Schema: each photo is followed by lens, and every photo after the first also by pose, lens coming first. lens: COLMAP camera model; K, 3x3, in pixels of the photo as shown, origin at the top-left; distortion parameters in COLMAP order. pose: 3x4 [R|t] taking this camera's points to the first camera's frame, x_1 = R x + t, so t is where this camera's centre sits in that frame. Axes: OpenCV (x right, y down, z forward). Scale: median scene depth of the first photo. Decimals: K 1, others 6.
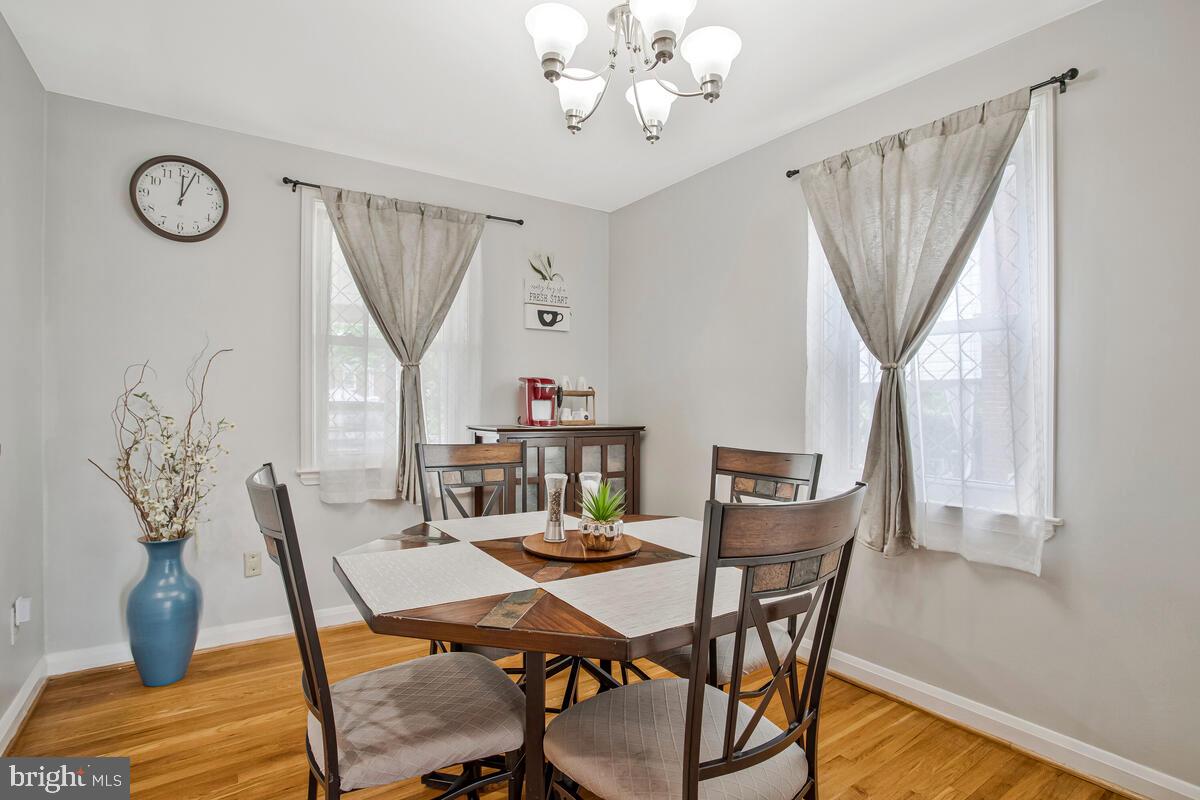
lens RADIAL K [[595.6, 0, 593.0], [0, 595.6, 396.4], [0, 0, 1]] dist [-0.014761, 0.001046]
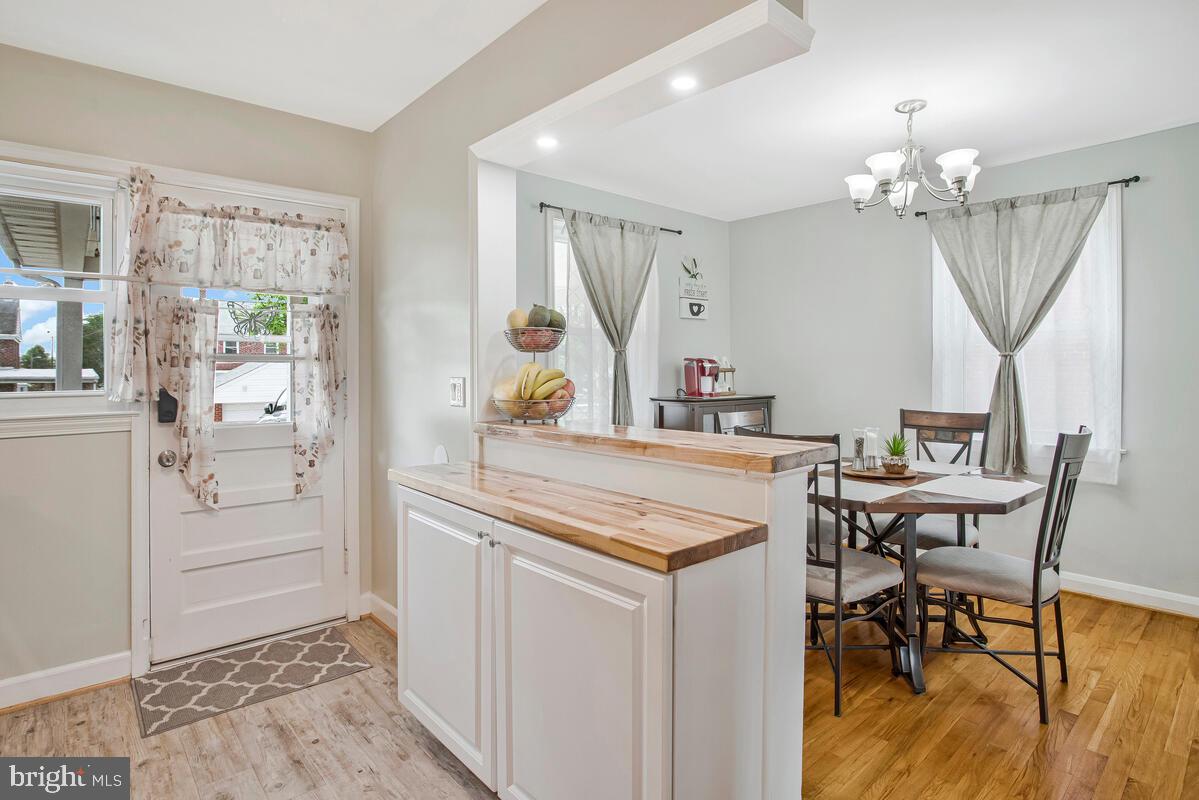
lens RADIAL K [[620.0, 0, 583.1], [0, 620.0, 366.4], [0, 0, 1]] dist [-0.019807, 0.004692]
pose [[0.991040, -0.005815, 0.133436, -0.599586], [0.004924, 0.999963, 0.007011, -0.028436], [-0.133472, -0.006292, 0.991033, -0.310650]]
